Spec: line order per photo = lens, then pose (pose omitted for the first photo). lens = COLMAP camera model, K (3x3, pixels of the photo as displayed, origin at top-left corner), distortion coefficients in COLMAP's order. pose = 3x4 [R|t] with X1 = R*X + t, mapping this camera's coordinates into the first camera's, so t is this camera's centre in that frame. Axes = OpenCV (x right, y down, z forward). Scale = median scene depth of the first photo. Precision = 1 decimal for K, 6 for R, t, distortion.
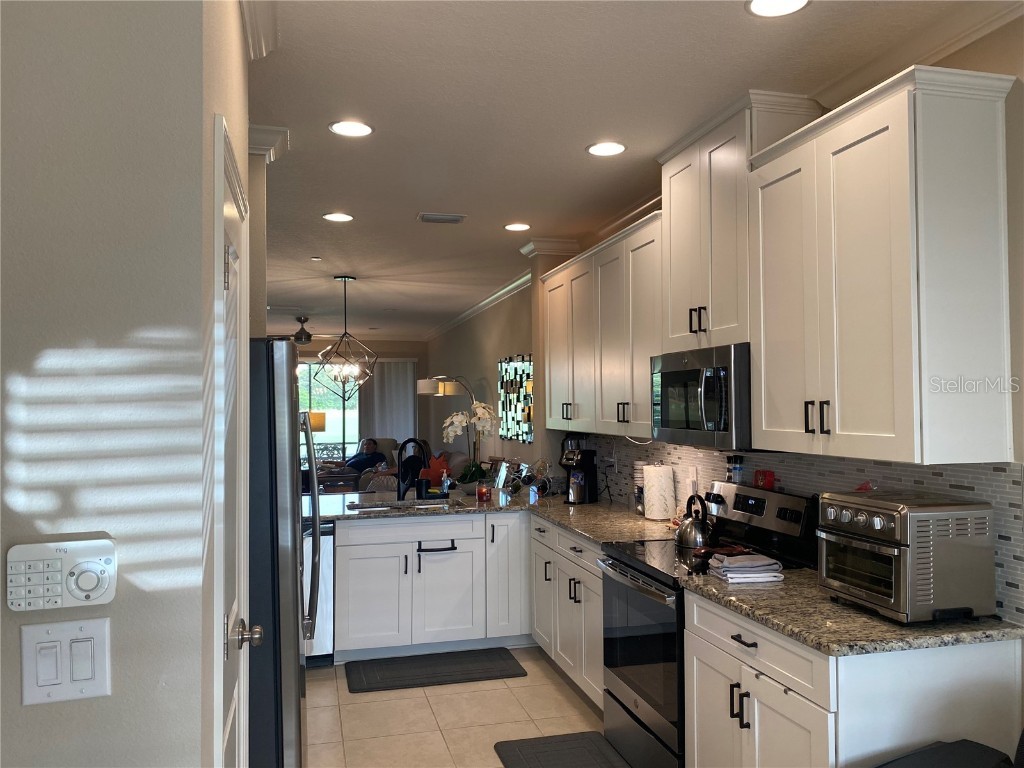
lens RADIAL K [[784.0, 0, 512.0], [0, 784.0, 384.0], [0, 0, 1]] dist [0.005526, -0.003040]
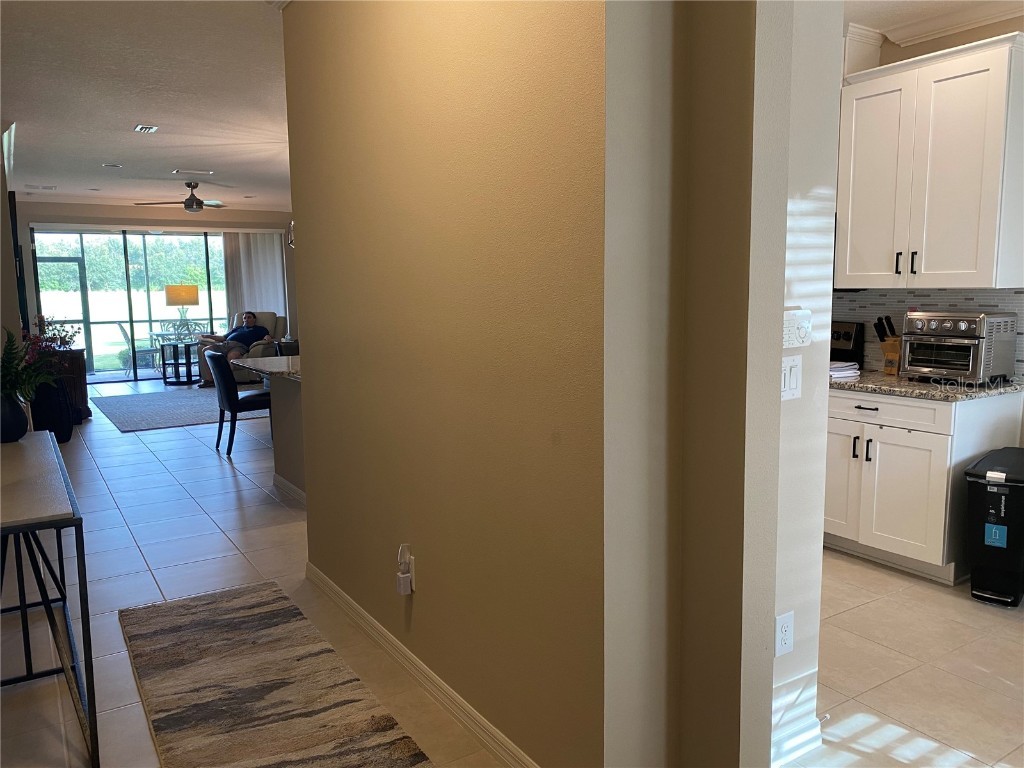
lens RADIAL K [[790.7, 0, 512.0], [0, 790.7, 384.0], [0, 0, 1]] dist [0.004305, 0.008122]
pose [[0.951873, -0.043225, 0.303429, -0.795735], [-0.002793, 0.988741, 0.149612, 0.045938], [-0.306479, -0.143259, 0.941035, -0.234021]]
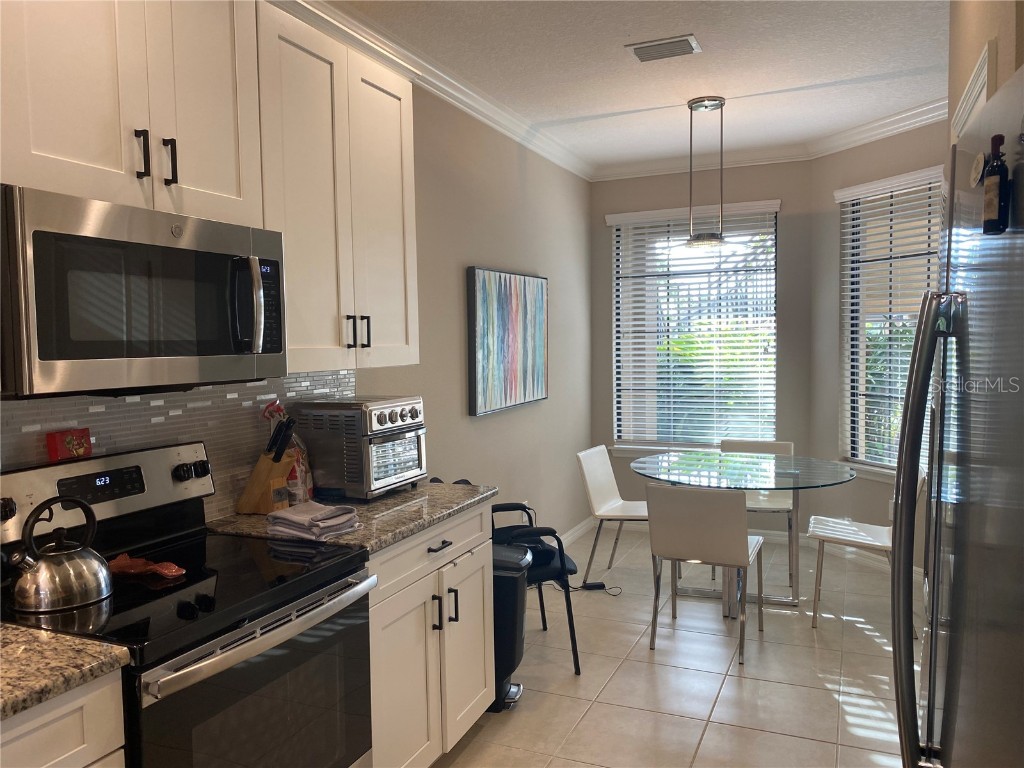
lens RADIAL K [[775.3, 0, 513.4], [0, 775.3, 396.1], [0, 0, 1]] dist [0.025976, -0.004154]
pose [[-0.784182, -0.023670, 0.620080, -0.387355], [0.005388, 0.998975, 0.044947, 0.079230], [-0.620508, 0.038587, -0.783250, 1.636856]]
